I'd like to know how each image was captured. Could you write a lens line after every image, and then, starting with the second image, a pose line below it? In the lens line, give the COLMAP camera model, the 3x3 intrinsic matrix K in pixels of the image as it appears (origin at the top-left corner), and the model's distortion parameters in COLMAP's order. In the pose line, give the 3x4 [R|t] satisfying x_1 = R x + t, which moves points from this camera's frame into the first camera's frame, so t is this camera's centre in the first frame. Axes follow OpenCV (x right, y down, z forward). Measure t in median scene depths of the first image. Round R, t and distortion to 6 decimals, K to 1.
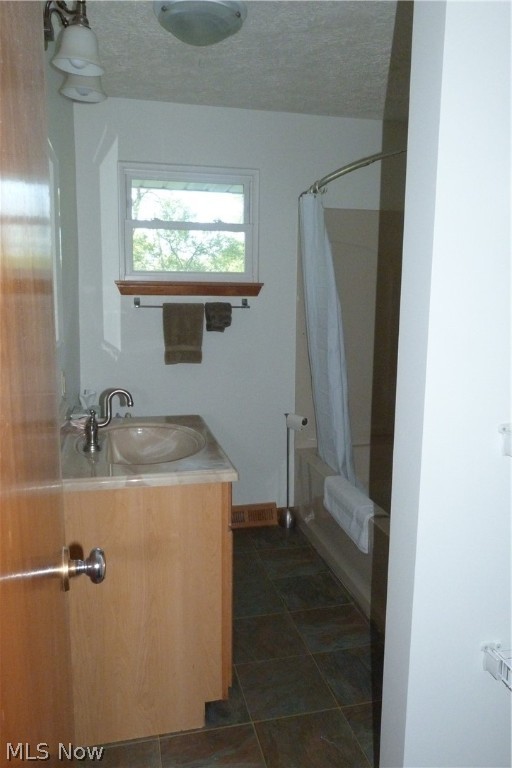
lens RADIAL K [[565.5, 0, 256.0], [0, 565.5, 384.0], [0, 0, 1]] dist [-0.033079, 0.000907]
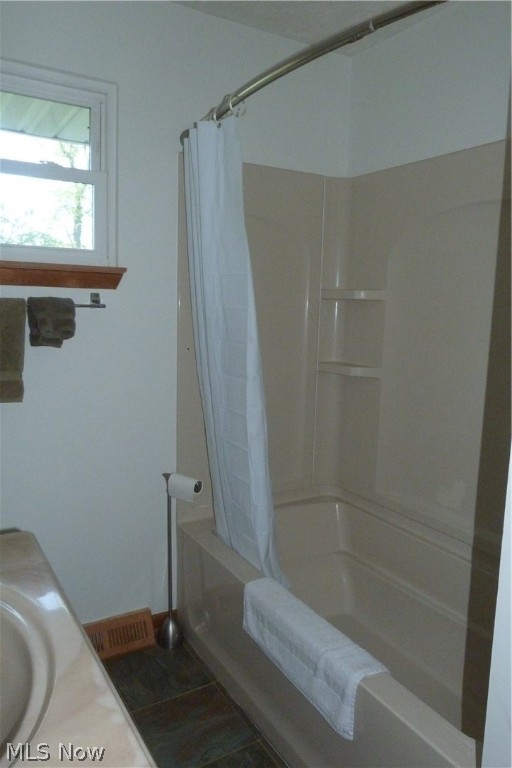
lens RADIAL K [[565.5, 0, 256.0], [0, 565.5, 384.0], [0, 0, 1]] dist [-0.033079, 0.000907]
pose [[0.951446, -0.024051, 0.306874, -0.044846], [0.027140, 0.999615, -0.005804, -0.044238], [-0.306616, 0.013851, 0.951733, 0.371787]]
